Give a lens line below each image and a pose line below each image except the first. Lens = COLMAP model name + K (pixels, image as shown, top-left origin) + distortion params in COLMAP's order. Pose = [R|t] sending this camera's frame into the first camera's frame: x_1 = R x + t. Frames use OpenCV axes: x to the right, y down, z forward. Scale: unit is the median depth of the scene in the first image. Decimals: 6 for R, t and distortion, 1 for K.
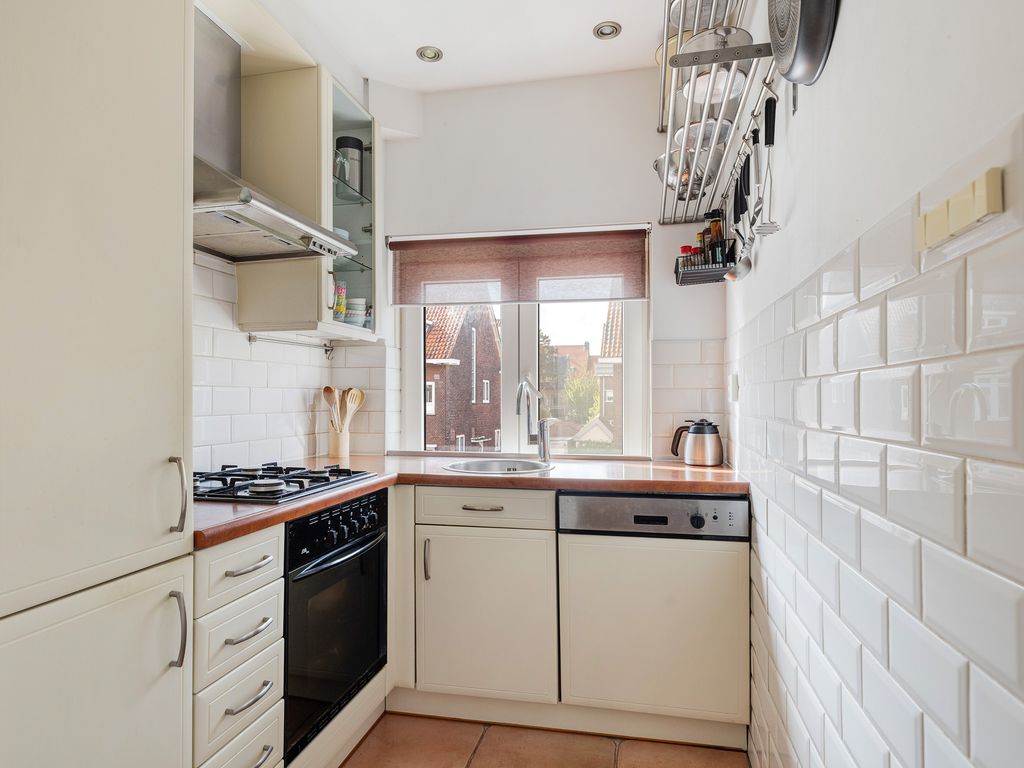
lens RADIAL K [[628.6, 0, 512.0], [0, 628.6, 384.0], [0, 0, 1]] dist [-0.002394, -0.000270]
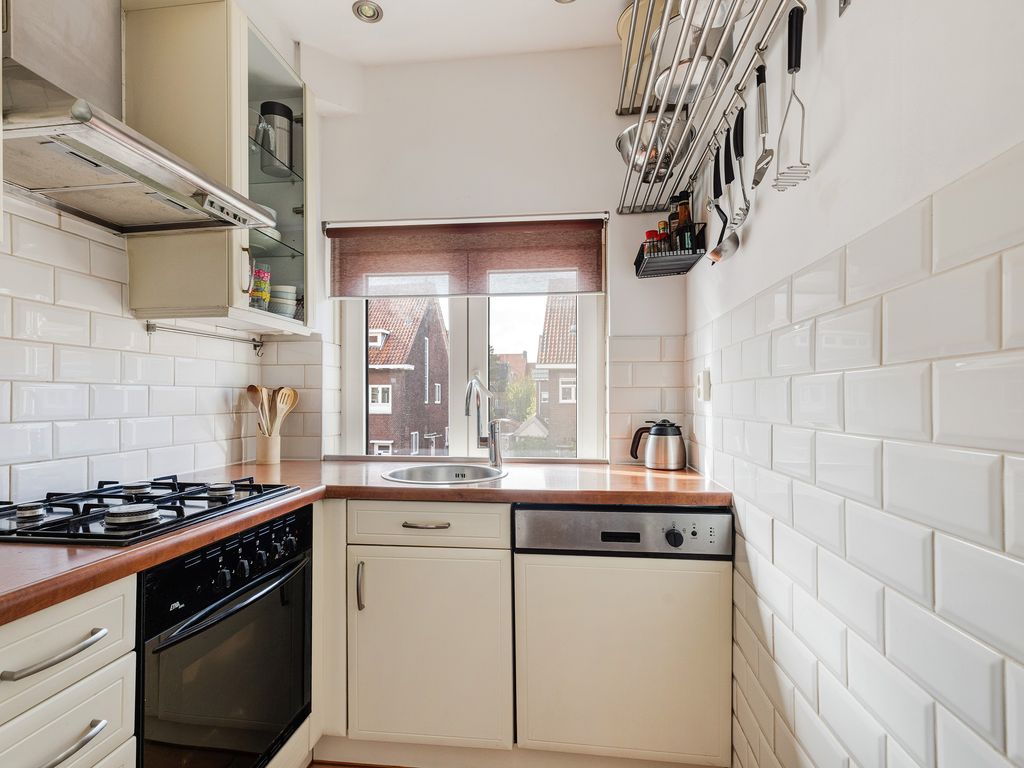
lens RADIAL K [[539.9, 0, 512.0], [0, 539.9, 384.0], [0, 0, 1]] dist [0.002697, 0.000397]
pose [[0.995501, 0.000671, 0.094747, 0.000111], [-0.000128, 0.999984, -0.005736, 0.007084], [-0.094749, 0.005698, 0.995485, 0.217818]]
